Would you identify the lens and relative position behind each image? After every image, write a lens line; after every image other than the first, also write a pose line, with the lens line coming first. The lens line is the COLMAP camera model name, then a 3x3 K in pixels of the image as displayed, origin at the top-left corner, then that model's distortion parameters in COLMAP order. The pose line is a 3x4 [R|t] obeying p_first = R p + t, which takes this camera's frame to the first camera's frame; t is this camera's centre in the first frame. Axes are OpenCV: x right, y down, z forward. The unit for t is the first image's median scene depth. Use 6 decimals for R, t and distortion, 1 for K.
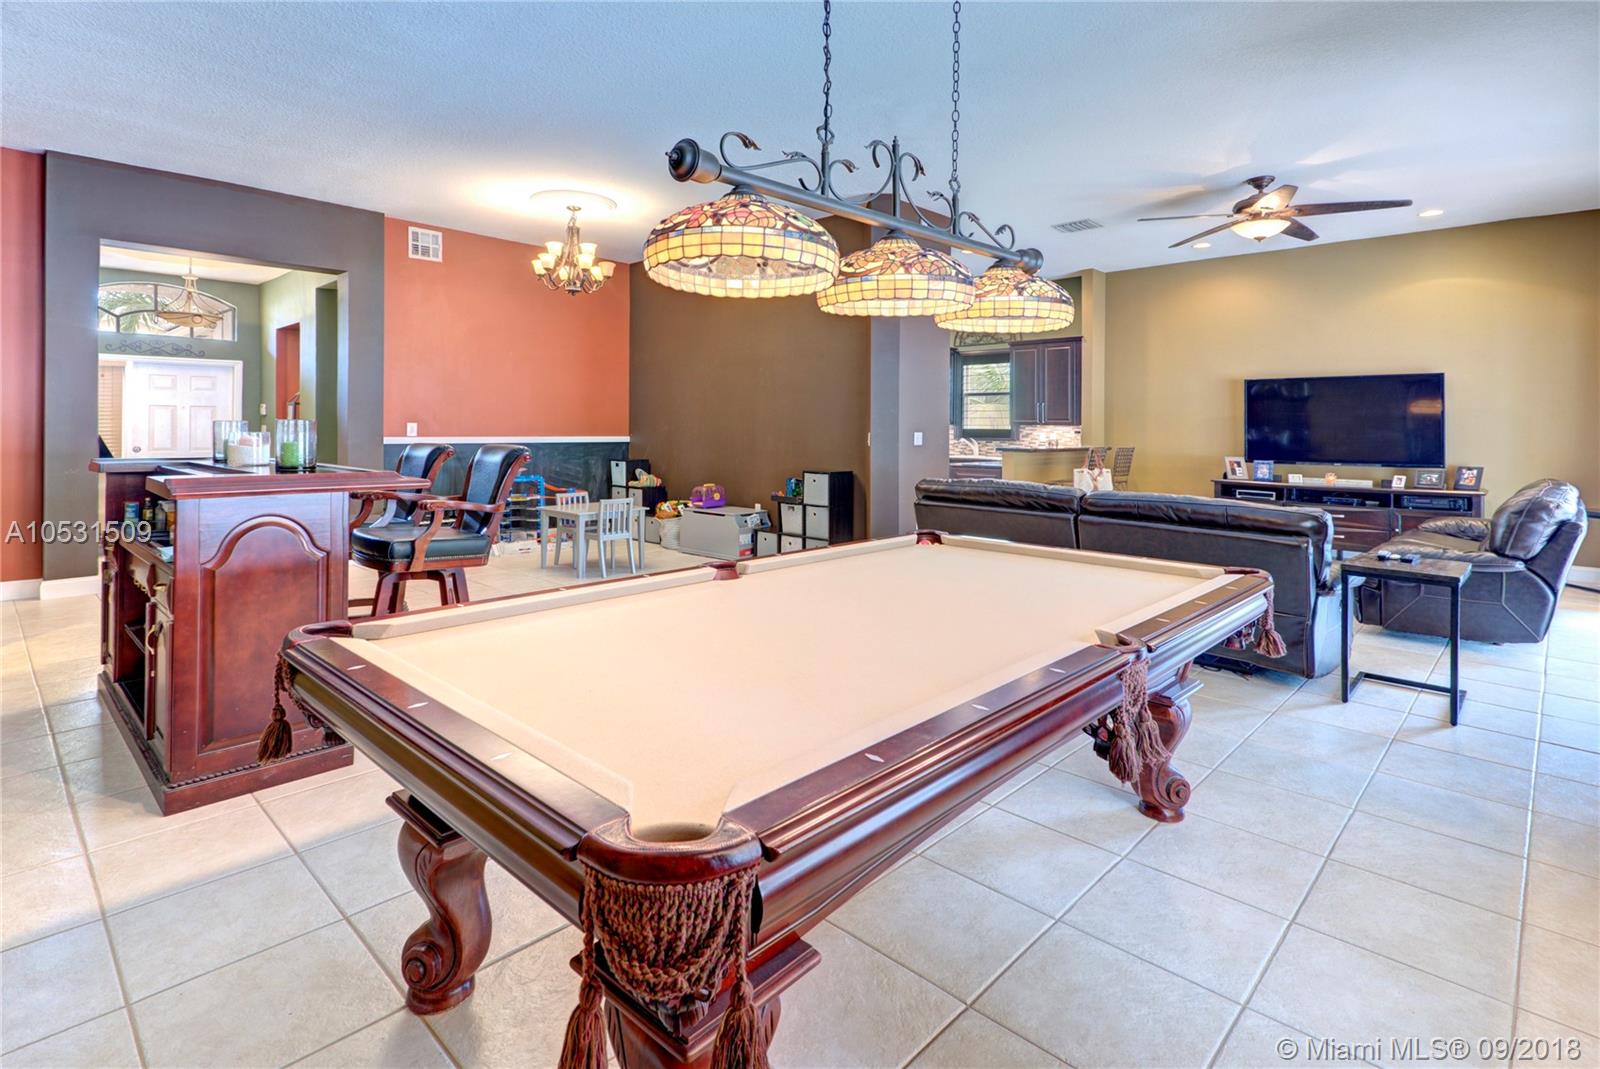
lens RADIAL K [[798.2, 0, 731.6], [0, 798.2, 413.5], [0, 0, 1]] dist [0.016958, -0.009147]
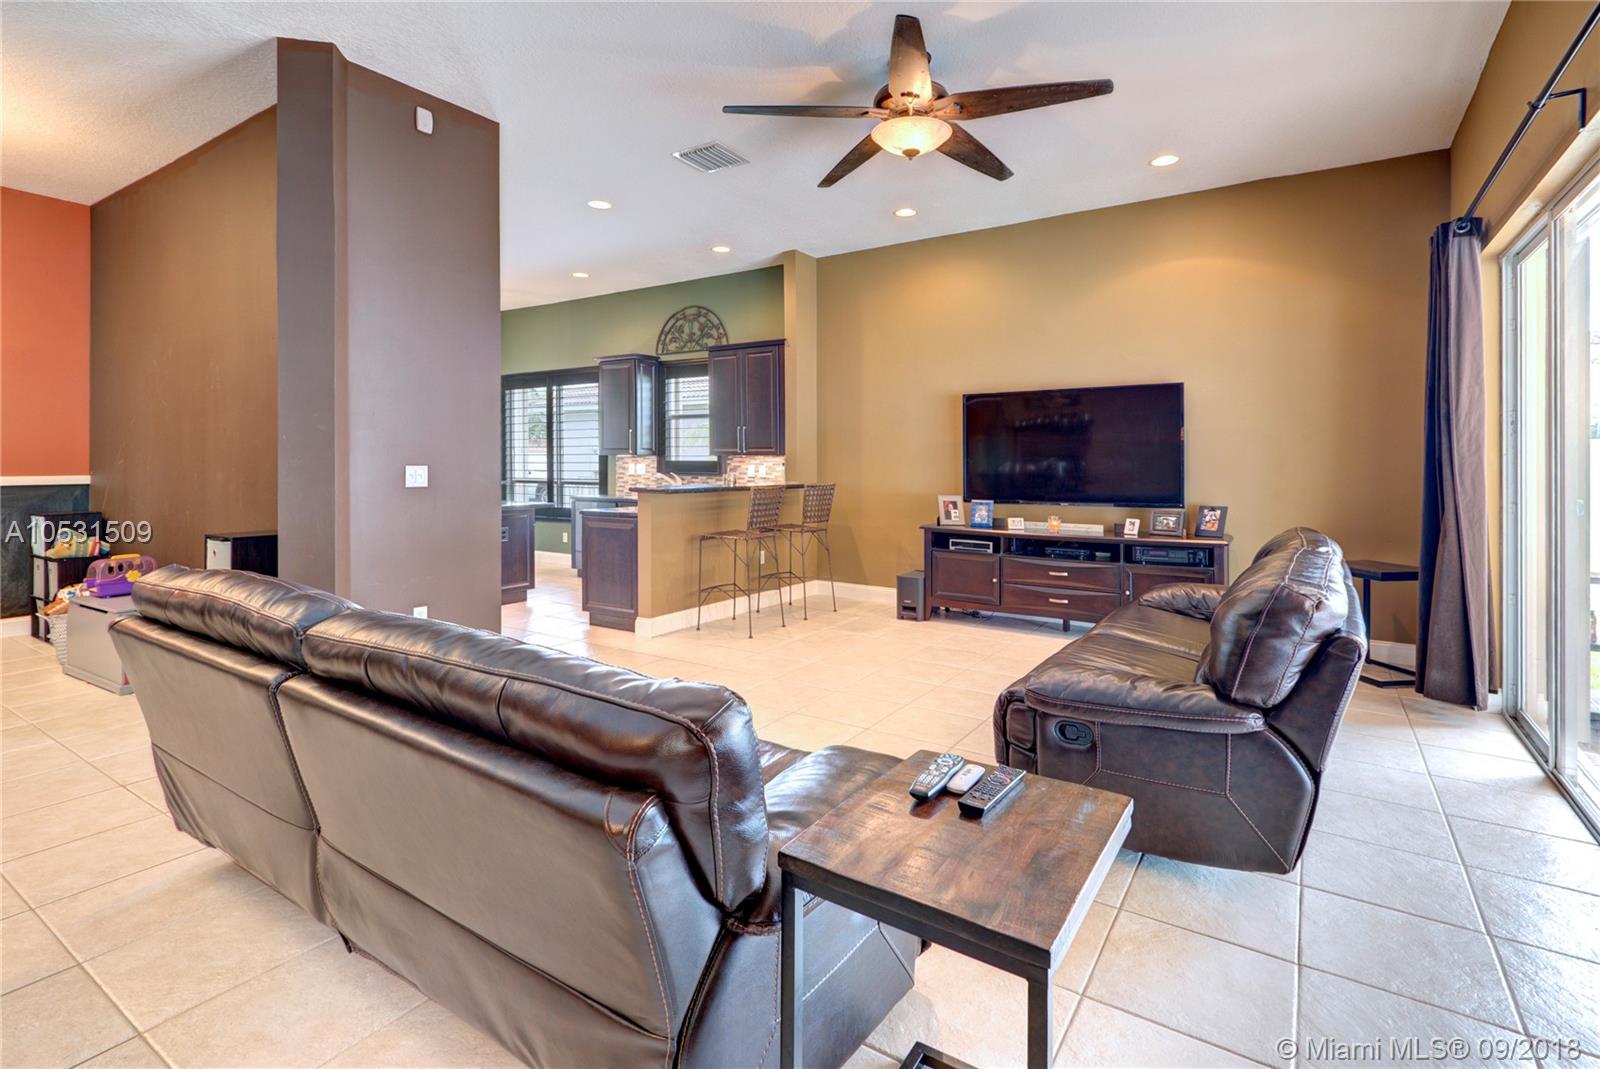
lens RADIAL K [[798.2, 0, 760.1], [0, 798.2, 438.2], [0, 0, 1]] dist [0.016958, -0.009147]
pose [[0.979986, -0.000163, 0.199064, 0.343366], [0.002579, 0.999926, -0.011875, 0.010085], [-0.199048, 0.012150, 0.979915, 0.338109]]
